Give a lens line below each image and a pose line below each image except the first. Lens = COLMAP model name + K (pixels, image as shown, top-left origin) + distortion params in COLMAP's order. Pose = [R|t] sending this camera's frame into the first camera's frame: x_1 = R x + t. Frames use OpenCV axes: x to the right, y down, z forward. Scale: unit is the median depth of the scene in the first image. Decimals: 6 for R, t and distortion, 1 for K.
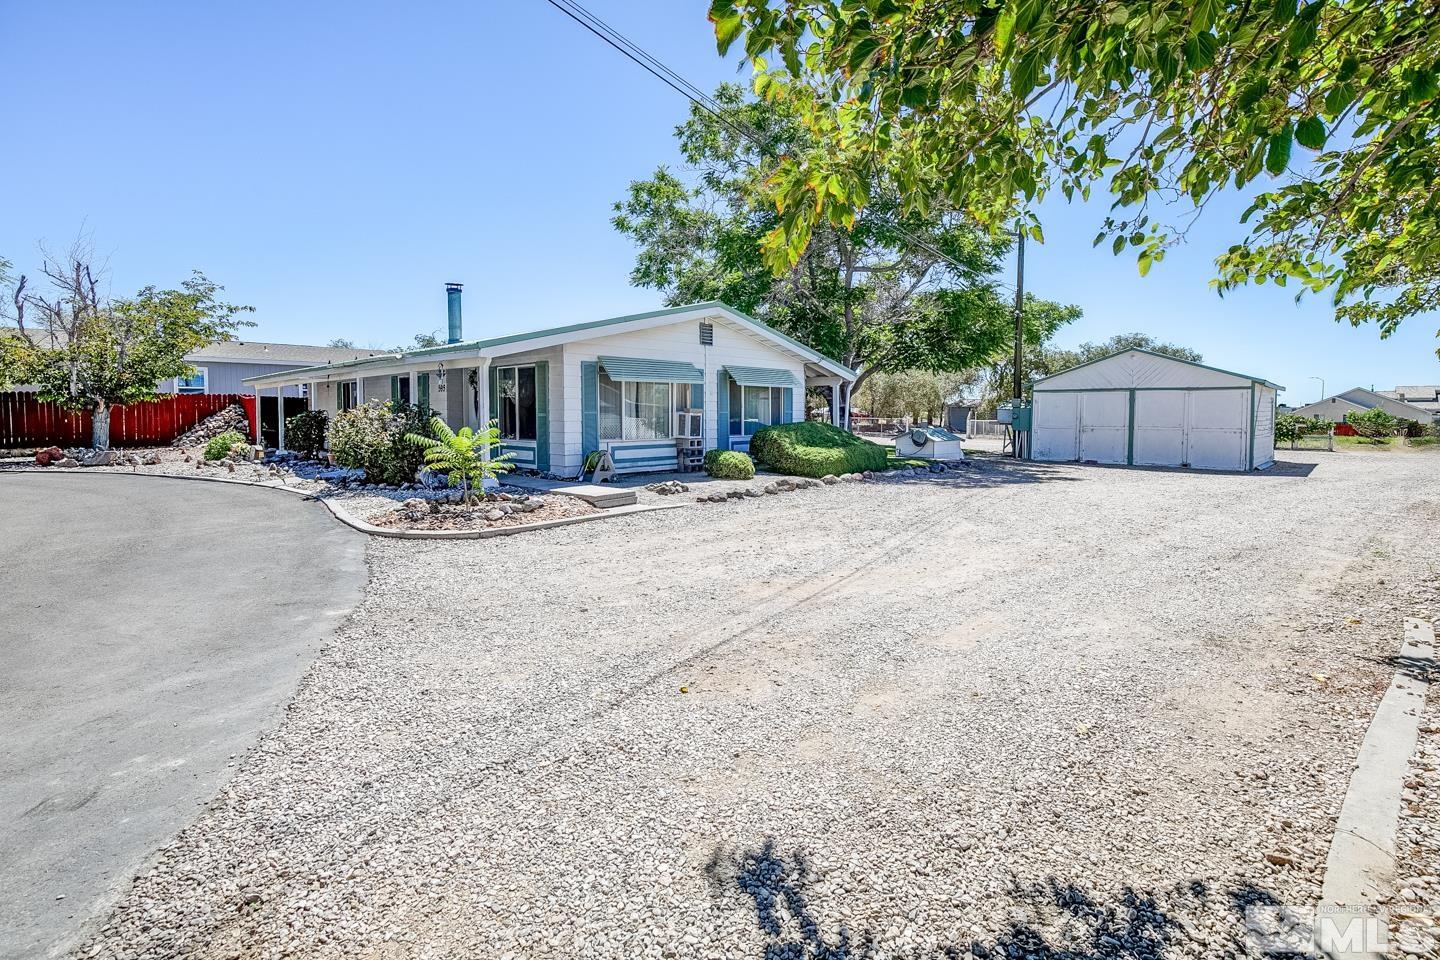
lens RADIAL K [[660.0, 0, 725.4], [0, 660.0, 452.5], [0, 0, 1]] dist [0.000090, 0.000071]
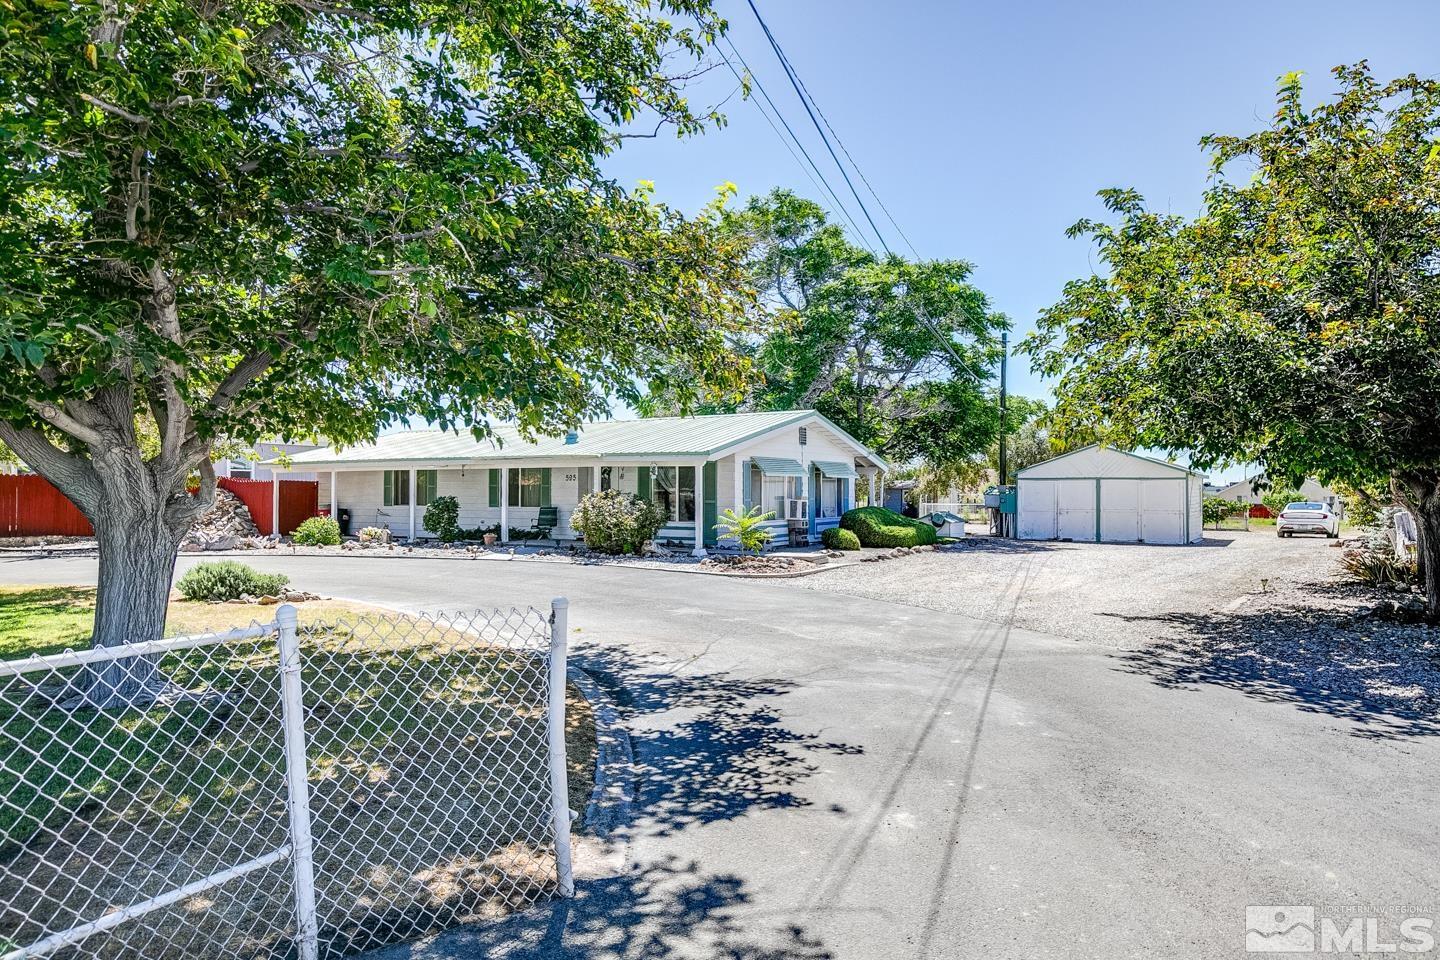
lens RADIAL K [[919.0, 0, 721.5], [0, 919.0, 508.0], [0, 0, 1]] dist [0.002368, 0.000745]
pose [[0.977412, -0.002004, 0.211335, -0.430747], [0.010706, 0.999141, -0.040038, 0.018602], [-0.211073, 0.041396, 0.976593, -0.513145]]
